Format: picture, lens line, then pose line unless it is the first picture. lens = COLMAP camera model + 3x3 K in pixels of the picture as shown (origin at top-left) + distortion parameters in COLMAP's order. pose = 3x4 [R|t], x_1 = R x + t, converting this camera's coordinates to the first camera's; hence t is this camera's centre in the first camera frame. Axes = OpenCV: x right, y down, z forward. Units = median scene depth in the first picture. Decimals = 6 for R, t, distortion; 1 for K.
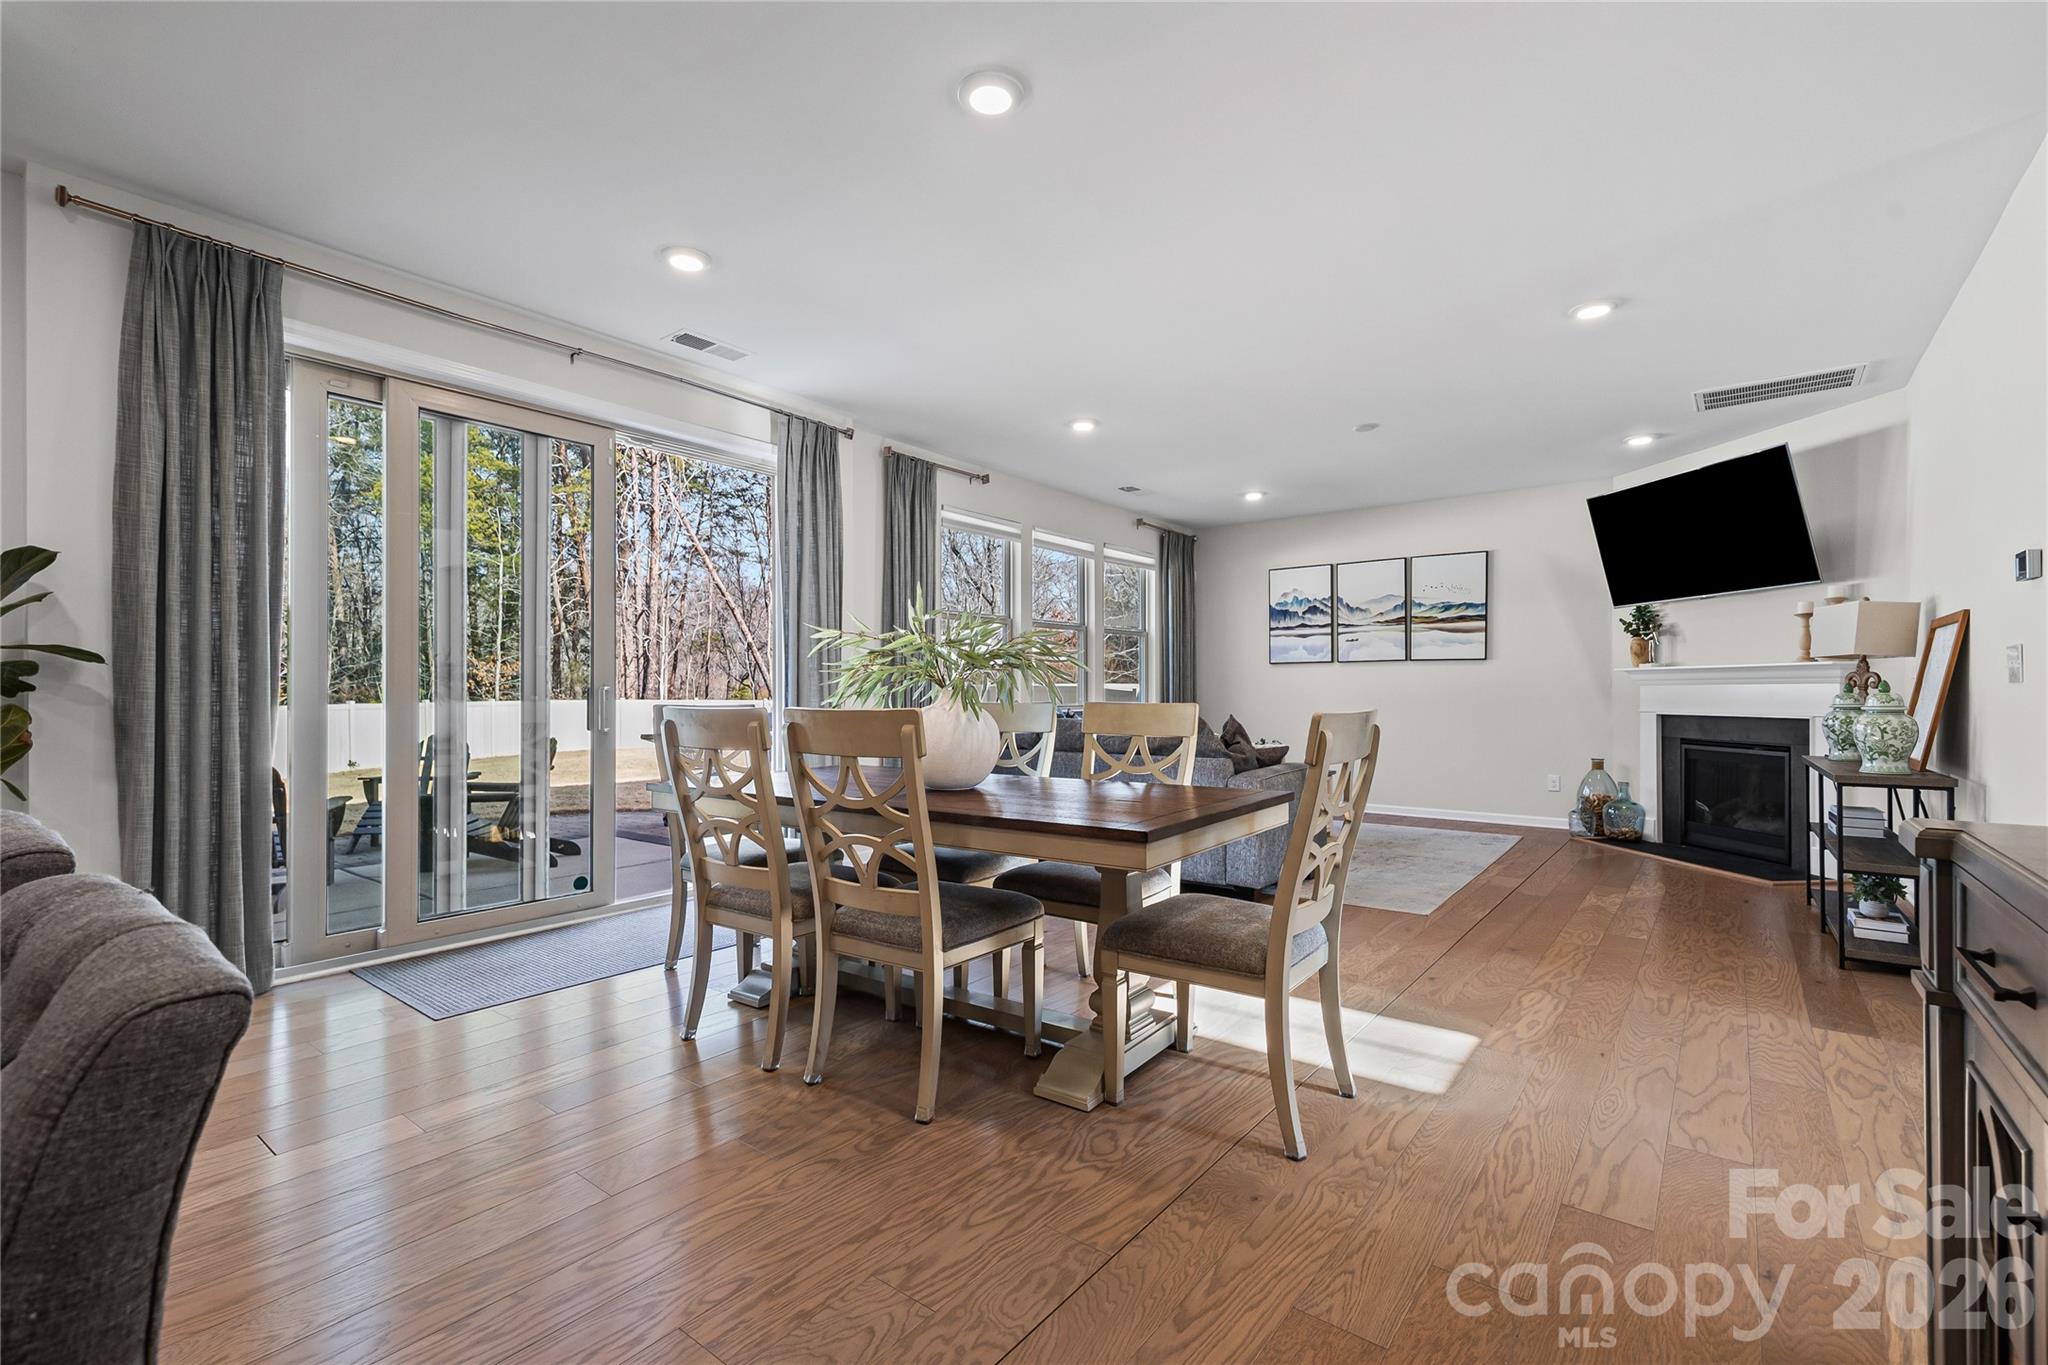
lens RADIAL K [[895.4, 0, 1029.0], [0, 895.4, 690.0], [0, 0, 1]] dist [0.000803, 0.000164]
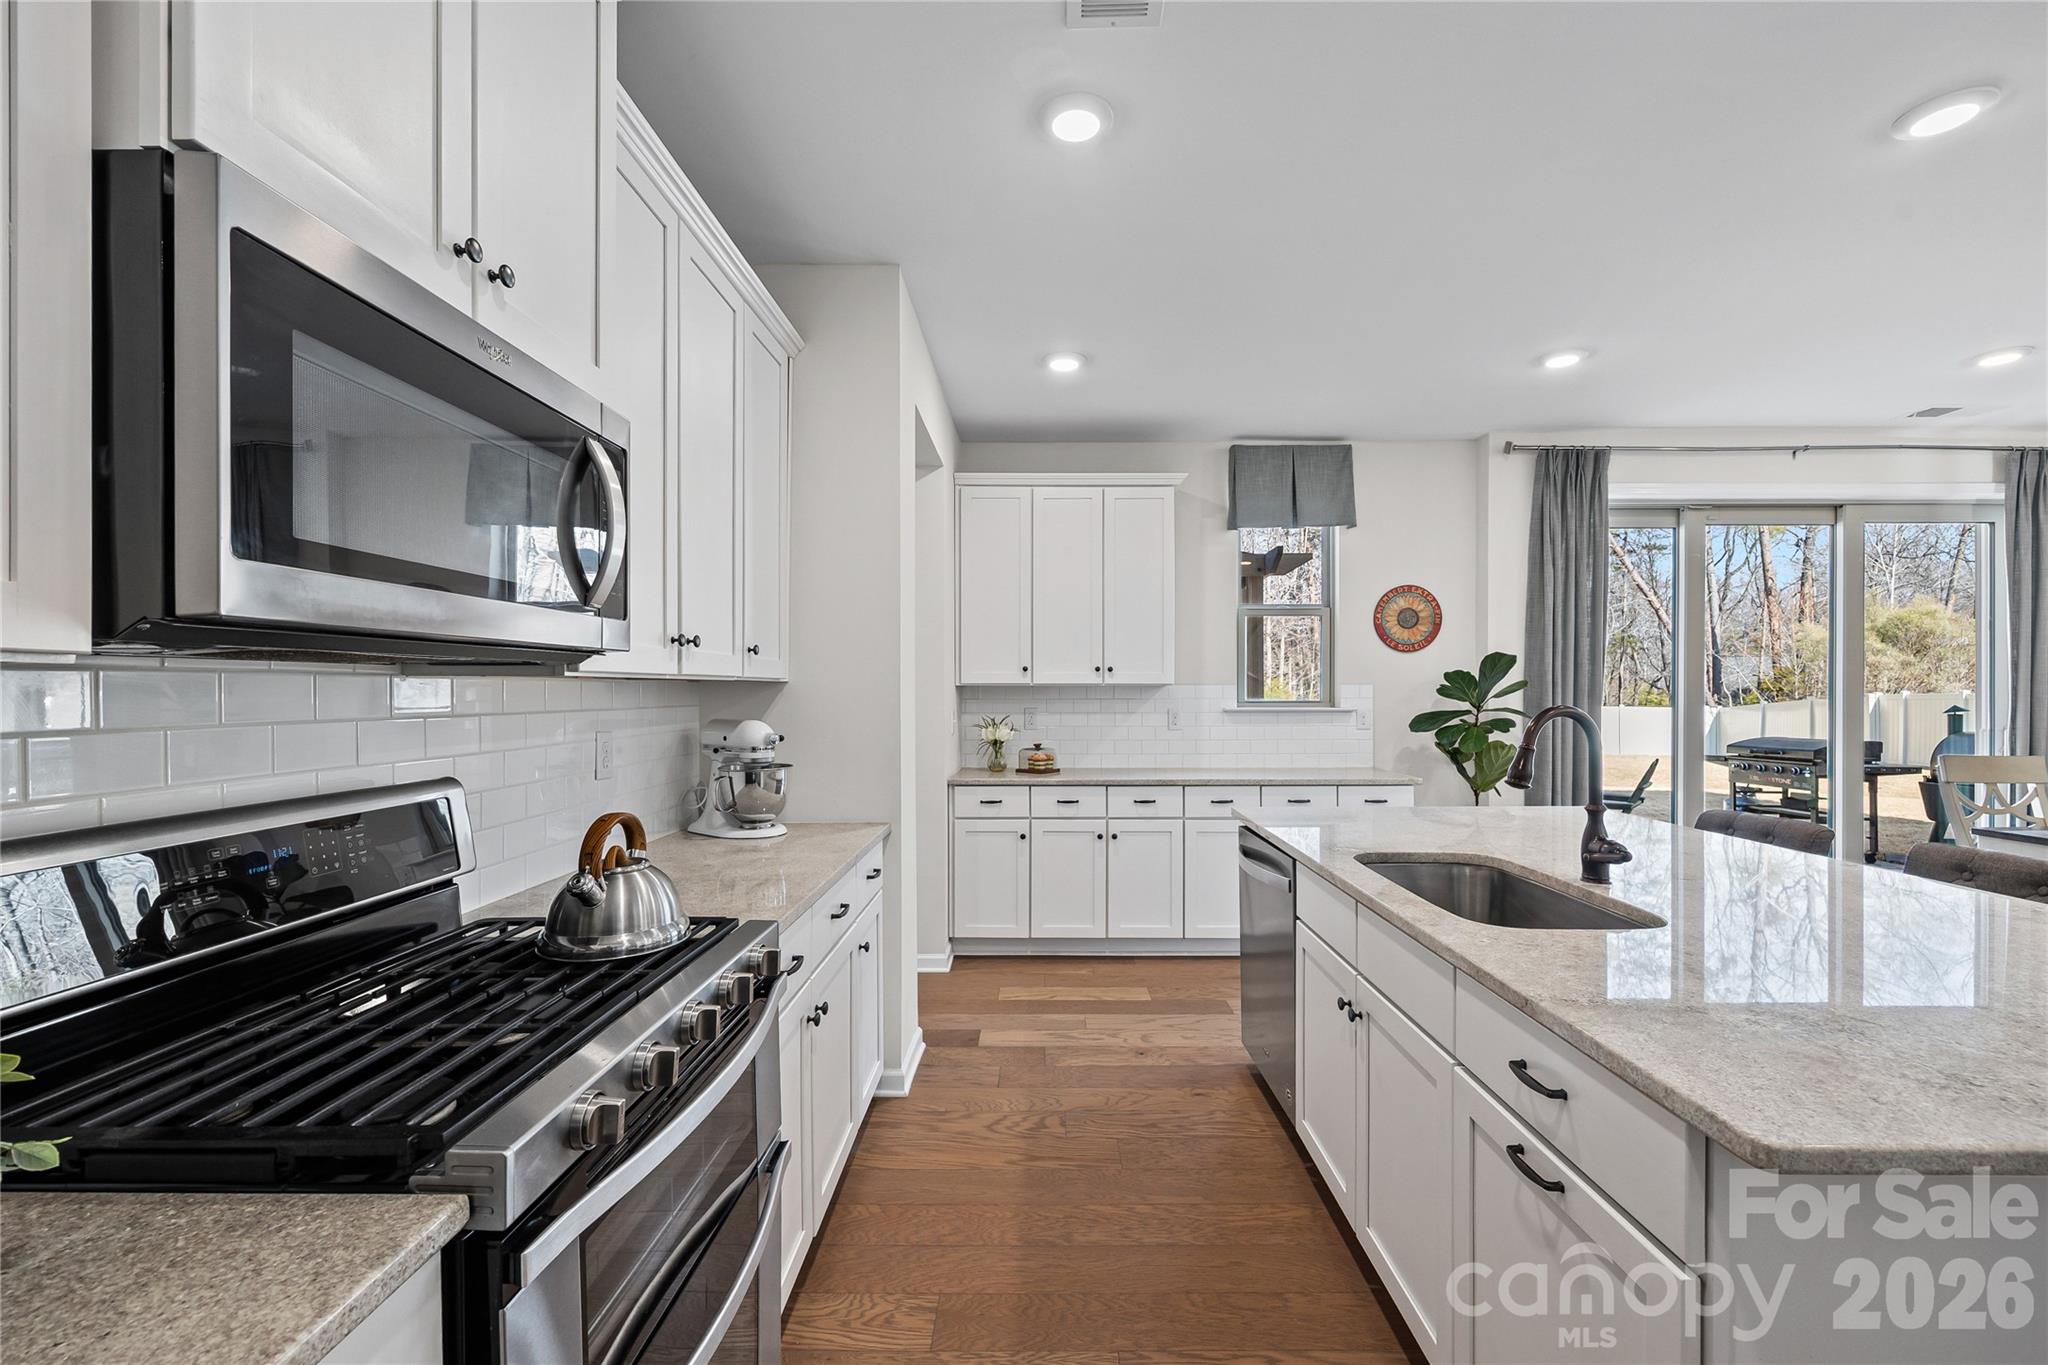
lens RADIAL K [[845.6, 0, 1029.1], [0, 845.6, 691.3], [0, 0, 1]] dist [0.002090, 0.000145]
pose [[0.623788, 0.000228, -0.781593, -0.336272], [0.005785, 0.999971, 0.004908, -0.085717], [0.781572, -0.007583, 0.623769, -0.630639]]
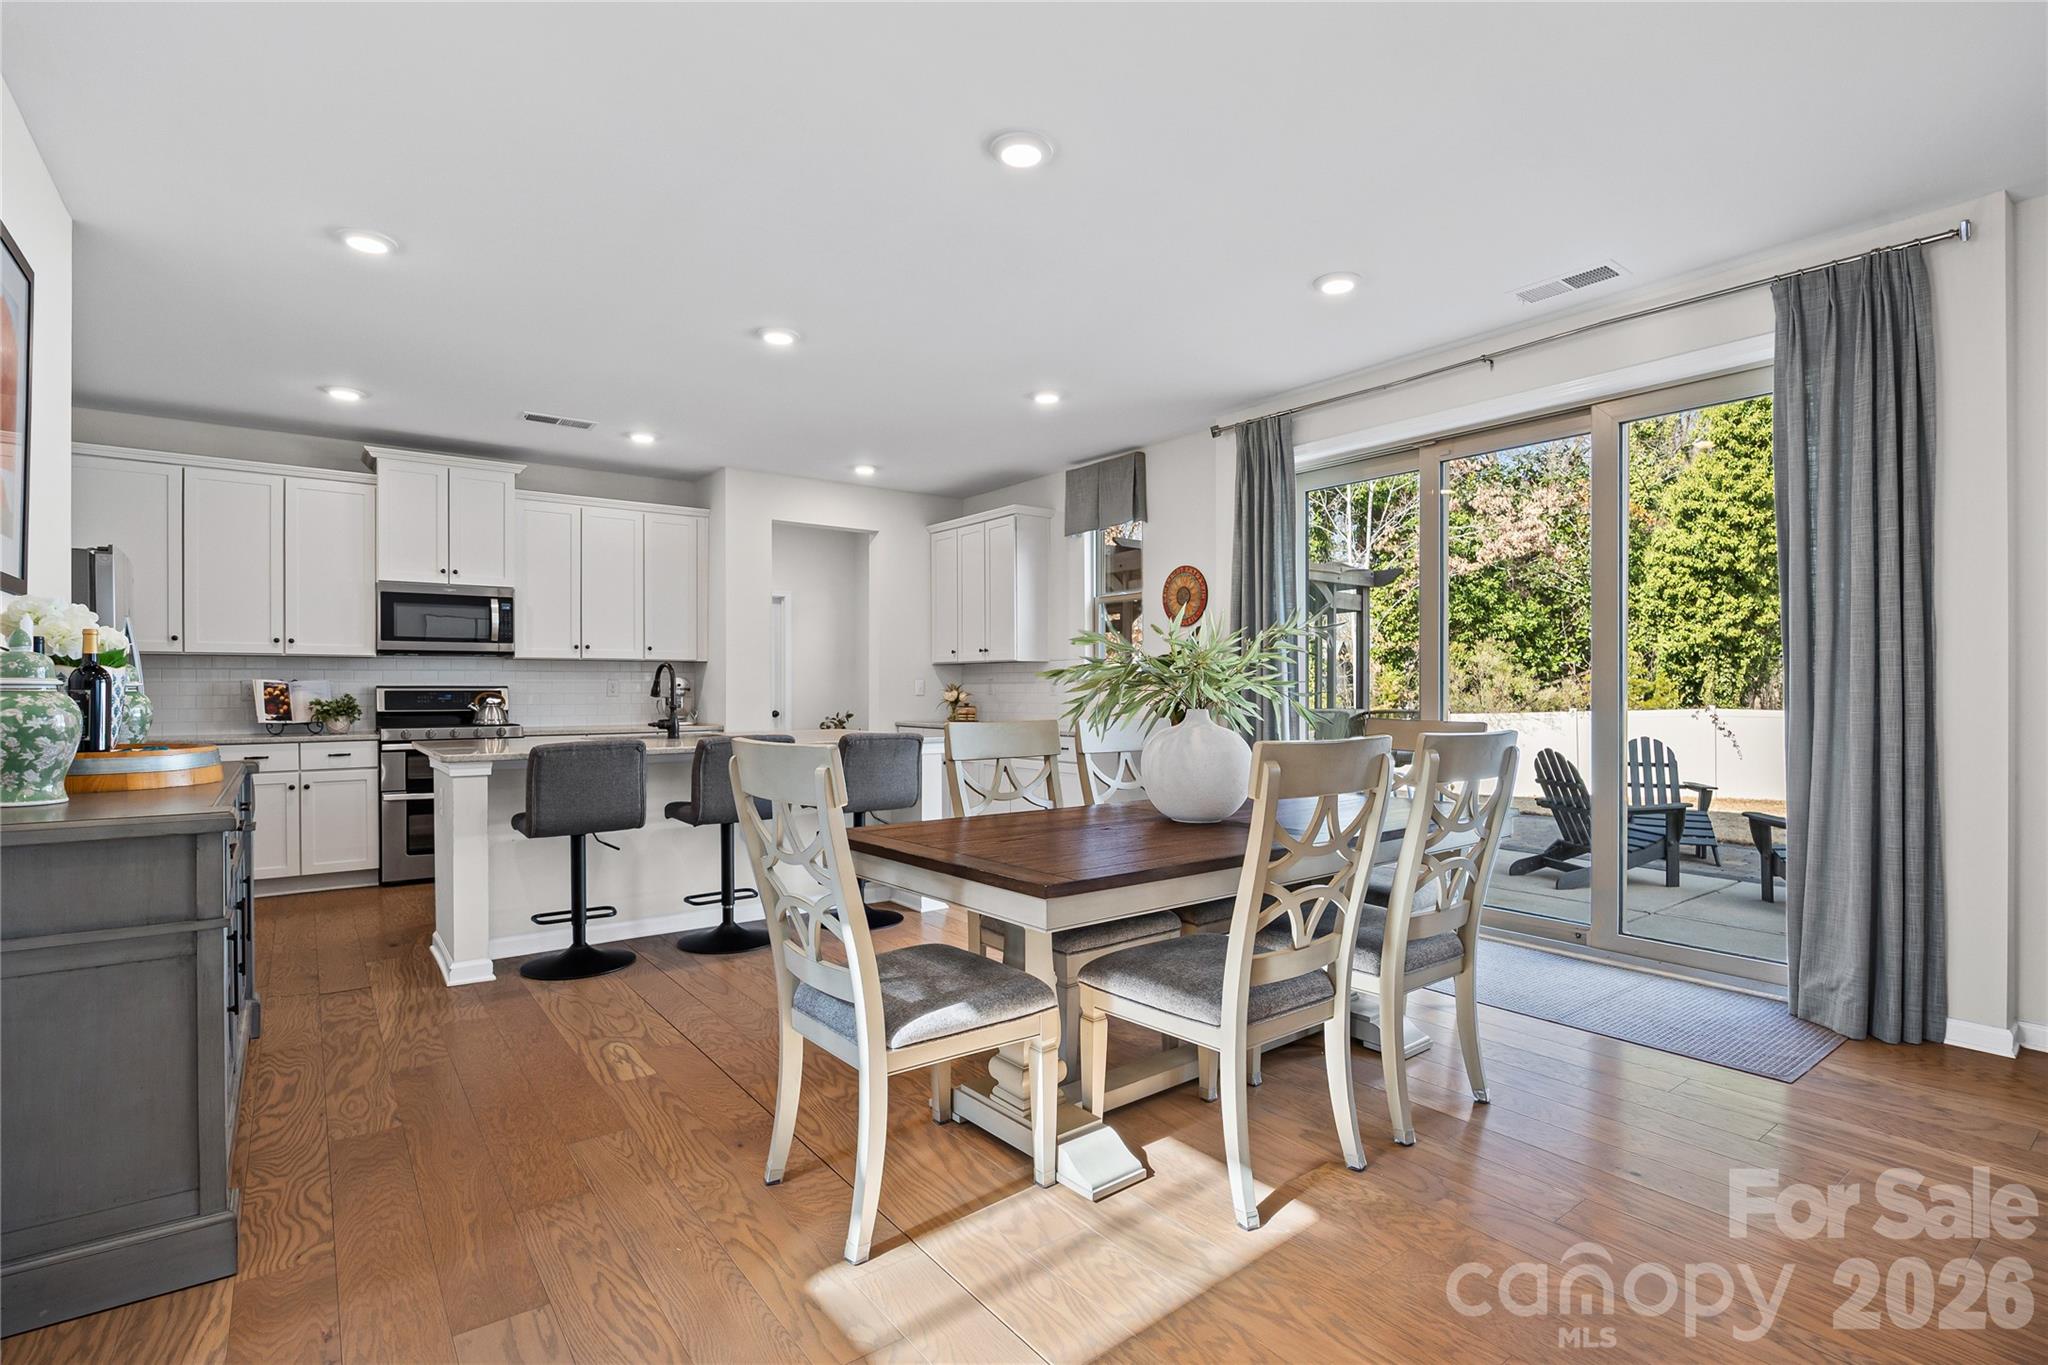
lens RADIAL K [[972.9, 0, 1026.1], [0, 972.9, 678.5], [0, 0, 1]] dist [0.000683, -0.000178]
pose [[-0.254647, -0.004510, -0.967024, 0.800723], [0.005590, 0.999966, -0.006135, -0.034559], [0.967018, -0.006968, -0.254613, 0.980331]]
